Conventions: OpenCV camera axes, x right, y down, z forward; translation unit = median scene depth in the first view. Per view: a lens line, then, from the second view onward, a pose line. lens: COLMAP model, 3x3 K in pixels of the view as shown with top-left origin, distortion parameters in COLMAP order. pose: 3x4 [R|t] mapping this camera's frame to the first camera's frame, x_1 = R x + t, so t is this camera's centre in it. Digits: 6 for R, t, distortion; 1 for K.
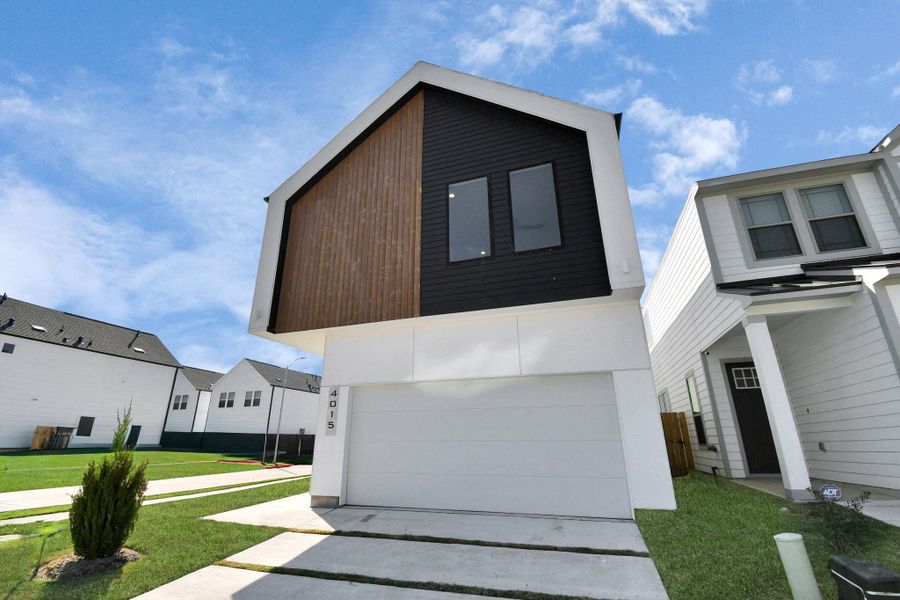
lens RADIAL K [[395.4, 0, 450.0], [0, 395.4, 300.0], [0, 0, 1]] dist [-0.000482, -0.000250]
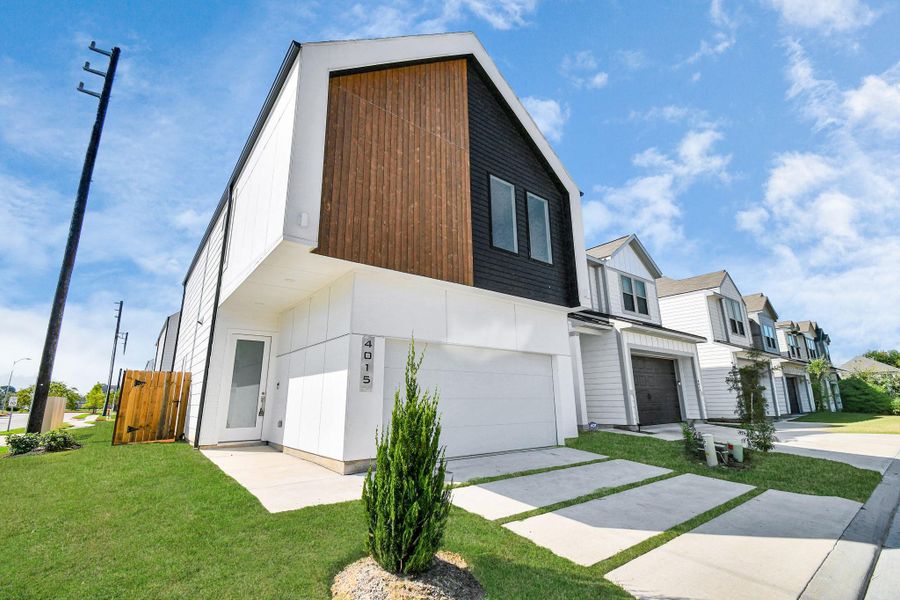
lens RADIAL K [[395.4, 0, 450.0], [0, 395.4, 300.0], [0, 0, 1]] dist [-0.000482, -0.000250]
pose [[0.555770, 0.209745, 0.804442, -0.915762], [-0.278464, 0.958719, -0.057586, 0.147489], [-0.783312, -0.192004, 0.591233, 0.378272]]
